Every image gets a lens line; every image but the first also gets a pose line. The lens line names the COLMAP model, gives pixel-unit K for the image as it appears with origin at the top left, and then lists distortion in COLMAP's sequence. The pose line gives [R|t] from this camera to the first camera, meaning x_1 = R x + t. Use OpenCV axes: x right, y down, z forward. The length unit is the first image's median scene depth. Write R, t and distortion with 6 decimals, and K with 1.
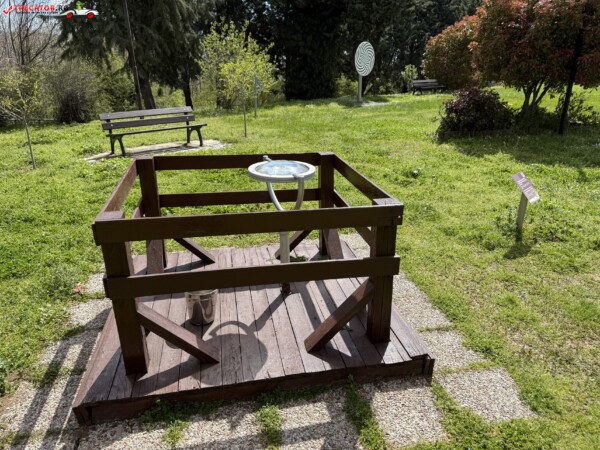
lens RADIAL K [[423.3, 0, 300.0], [0, 423.3, 225.0], [0, 0, 1]] dist [0.039820, -0.049212]
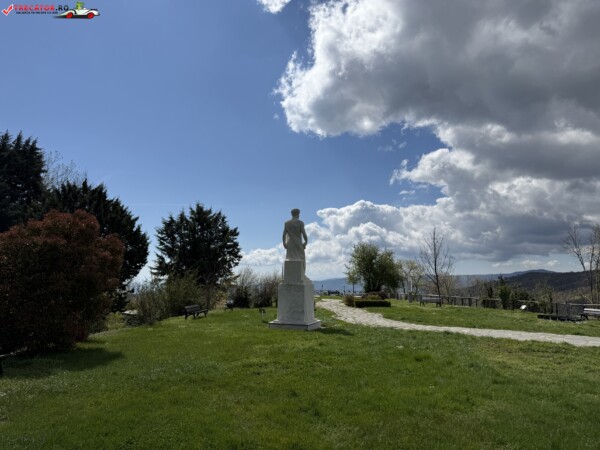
lens RADIAL K [[416.4, 0, 298.9], [0, 416.4, 222.8], [0, 0, 1]] dist [0.128138, -0.212669]
pose [[0.605831, 0.128996, 0.785066, 0.170680], [0.274619, 0.892214, -0.358524, -0.210612], [-0.746695, 0.432799, 0.505106, 0.524194]]
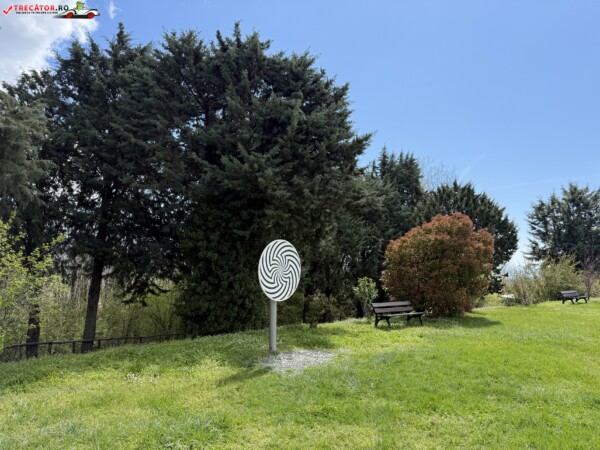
lens RADIAL K [[413.9, 0, 298.6], [0, 413.9, 226.4], [0, 0, 1]] dist [0.093484, -0.112976]
pose [[0.995866, 0.030975, 0.085387, 0.098888], [0.010248, 0.895740, -0.444460, -0.163227], [-0.090252, 0.443497, 0.891720, 0.403261]]
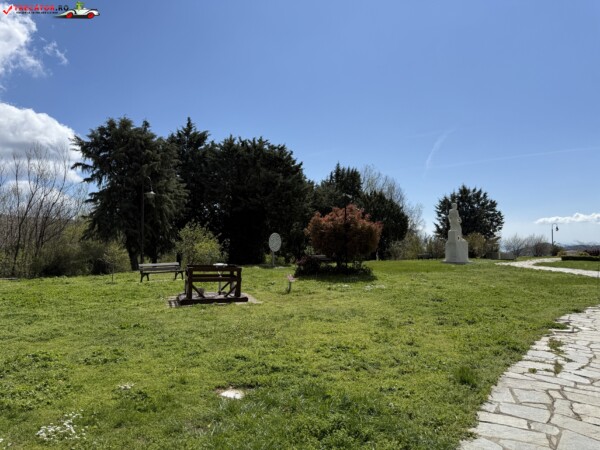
lens RADIAL K [[416.4, 0, 298.9], [0, 416.4, 222.8], [0, 0, 1]] dist [0.128138, -0.212669]
pose [[0.992044, 0.022501, 0.123866, 0.029263], [0.029404, 0.915274, -0.401757, 0.166066], [-0.122411, 0.402203, 0.907330, -0.435453]]
